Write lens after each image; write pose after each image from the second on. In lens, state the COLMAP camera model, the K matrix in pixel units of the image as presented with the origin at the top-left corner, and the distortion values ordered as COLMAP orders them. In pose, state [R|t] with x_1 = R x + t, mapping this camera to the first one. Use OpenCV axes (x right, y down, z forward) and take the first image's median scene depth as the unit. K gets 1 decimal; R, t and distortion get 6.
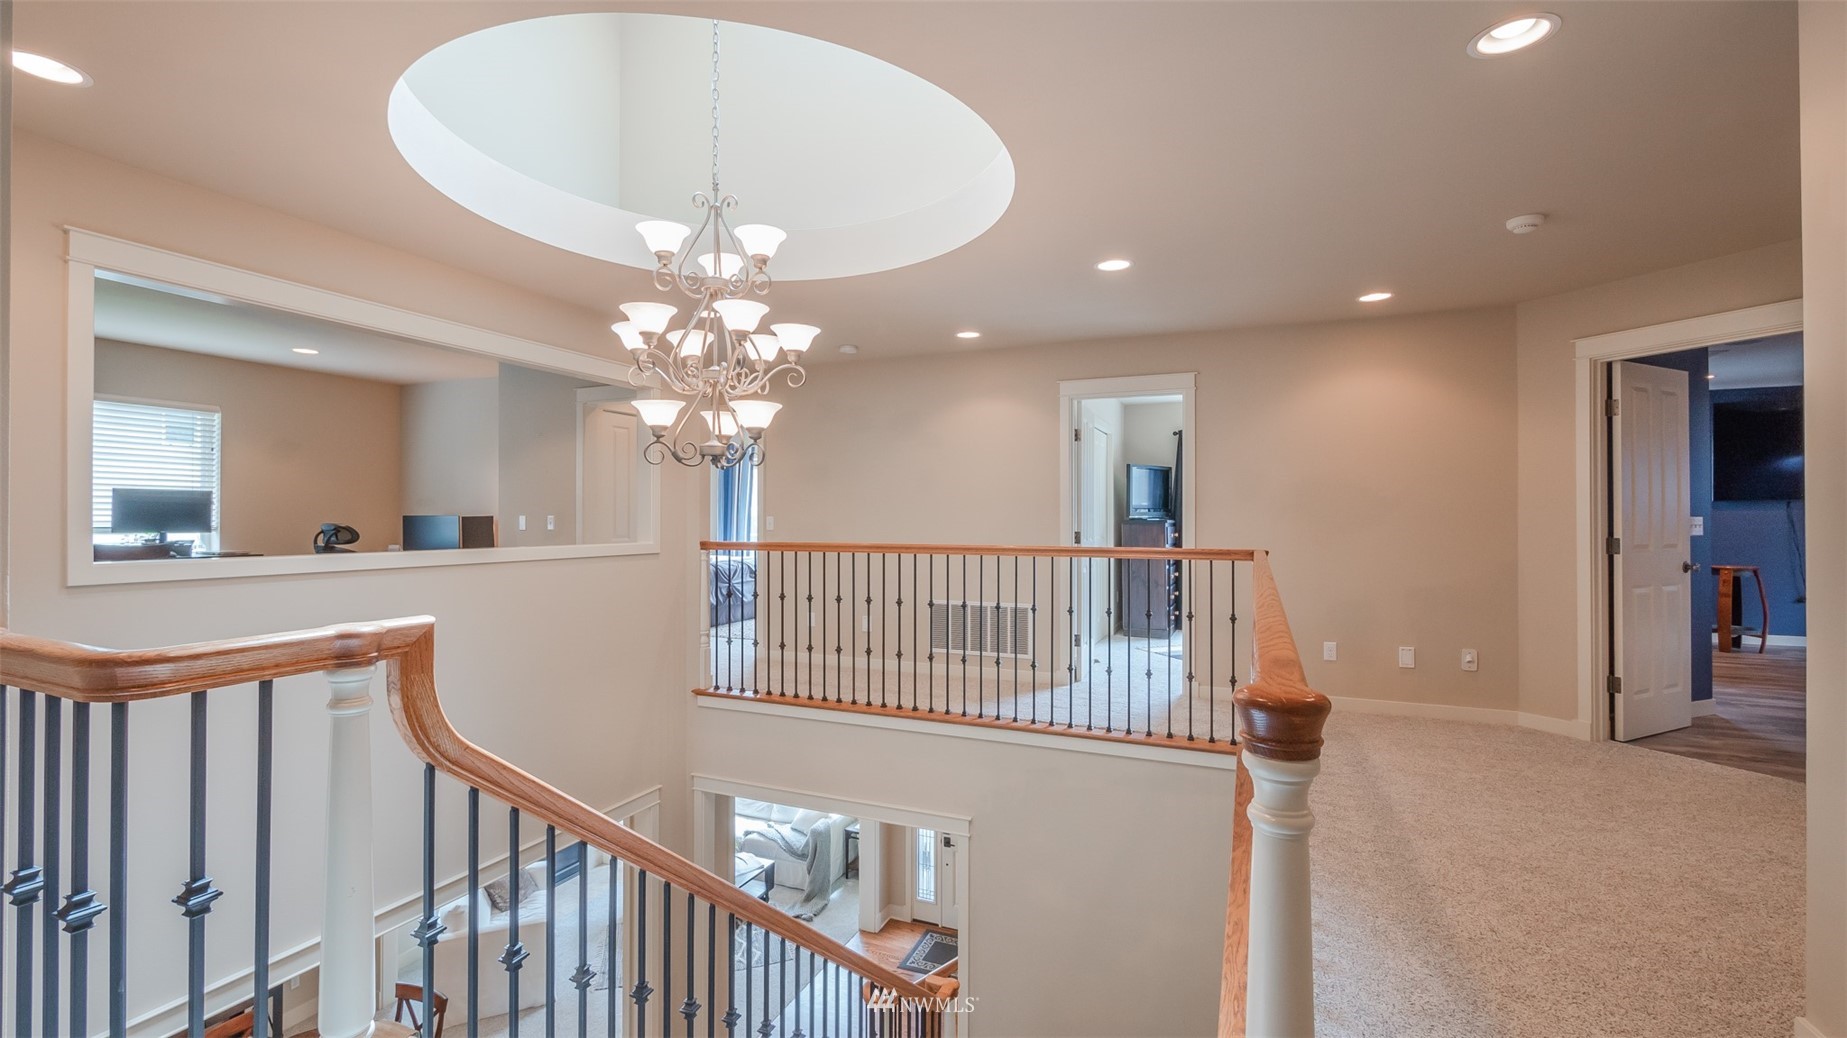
lens RADIAL K [[783.2, 0, 922.0], [0, 783.2, 517.1], [0, 0, 1]] dist [-0.001201, -0.000146]
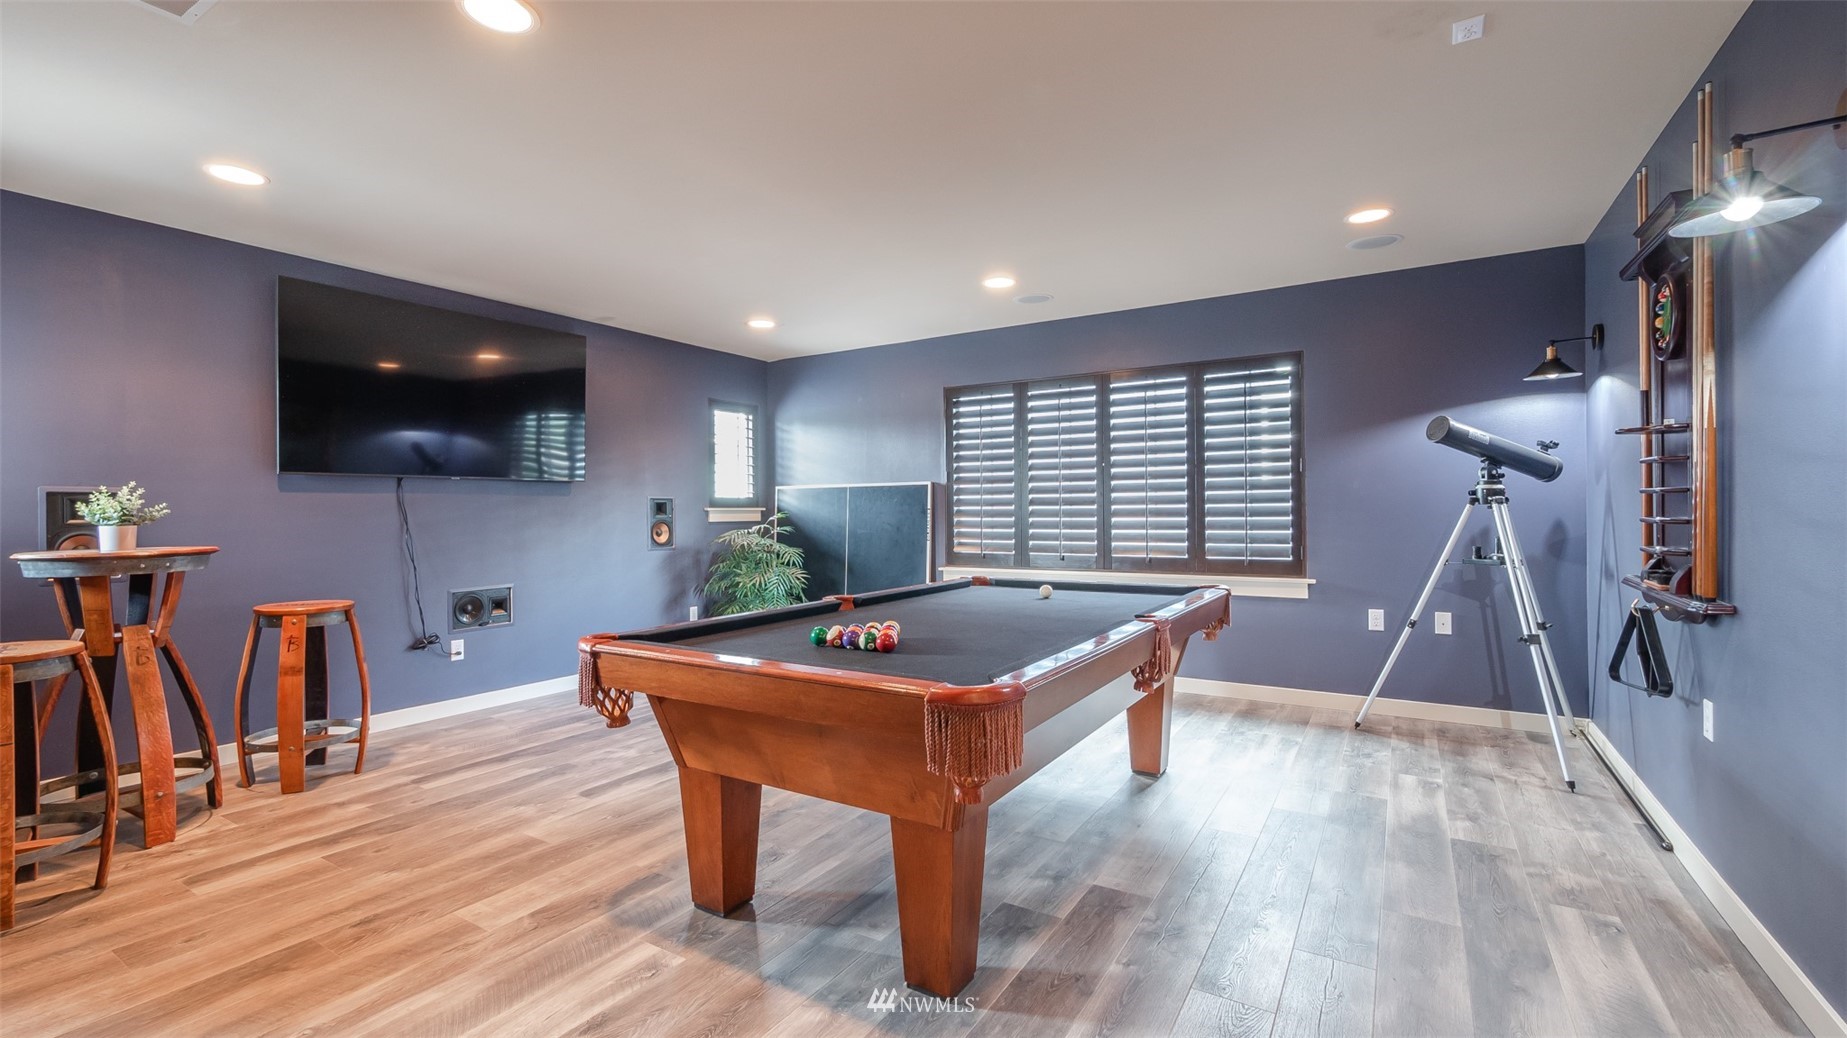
lens RADIAL K [[783.2, 0, 926.9], [0, 783.2, 517.0], [0, 0, 1]] dist [-0.001201, -0.000146]
pose [[0.128941, -0.003478, 0.991646, 0.627043], [-0.005493, 0.999976, 0.004221, 0.007147], [-0.991637, -0.005992, 0.128919, 0.578703]]
